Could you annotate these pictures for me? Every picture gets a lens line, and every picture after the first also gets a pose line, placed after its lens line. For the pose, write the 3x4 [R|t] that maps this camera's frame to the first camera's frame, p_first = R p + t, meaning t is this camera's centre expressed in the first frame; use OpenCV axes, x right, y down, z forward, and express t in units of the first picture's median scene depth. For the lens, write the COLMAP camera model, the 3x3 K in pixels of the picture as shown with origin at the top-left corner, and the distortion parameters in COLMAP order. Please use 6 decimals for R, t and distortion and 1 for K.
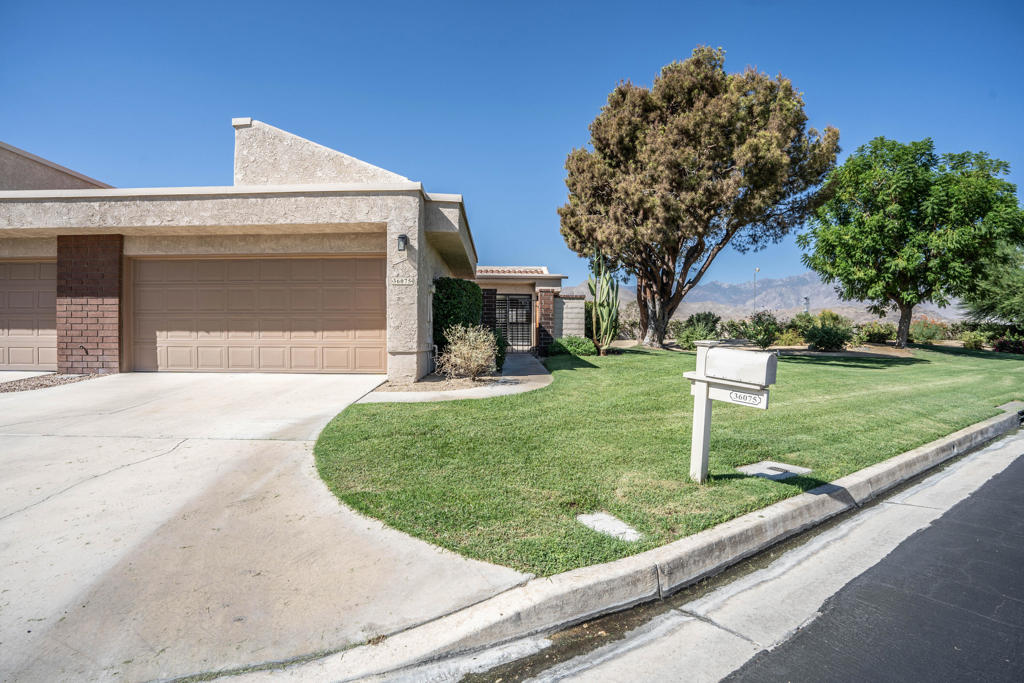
lens RADIAL K [[493.3, 0, 512.0], [0, 493.3, 341.5], [0, 0, 1]] dist [-0.030959, 0.000285]
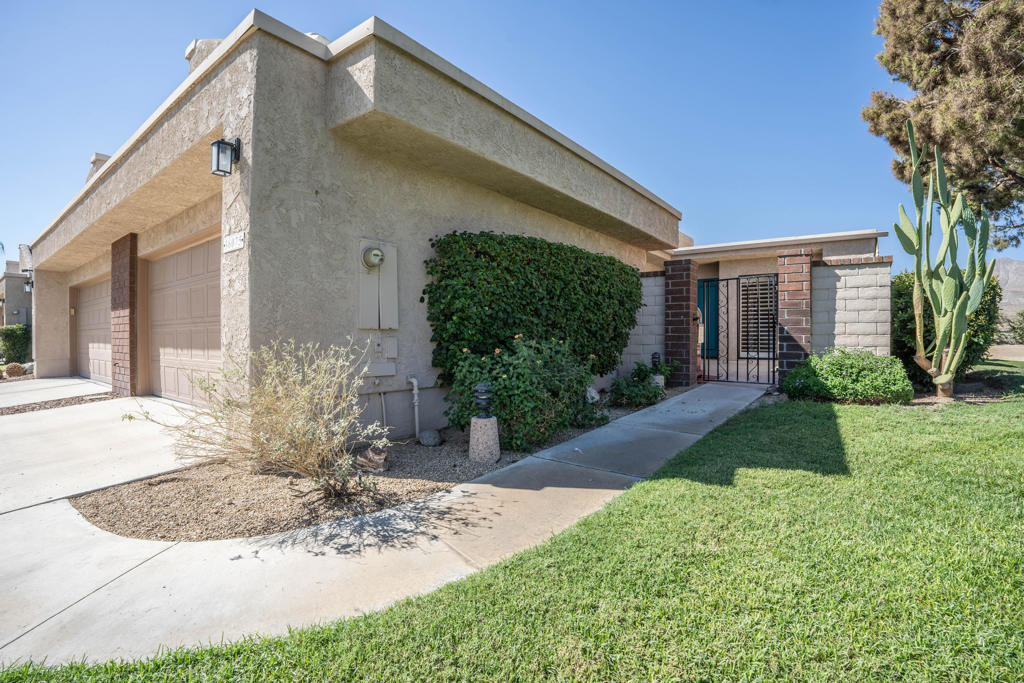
lens RADIAL K [[493.3, 0, 512.0], [0, 493.3, 341.5], [0, 0, 1]] dist [-0.030959, 0.000285]
pose [[0.798882, -0.003042, -0.601480, 0.137288], [0.002816, 0.999995, -0.001319, -0.018494], [0.601481, -0.000640, 0.798887, 0.454153]]
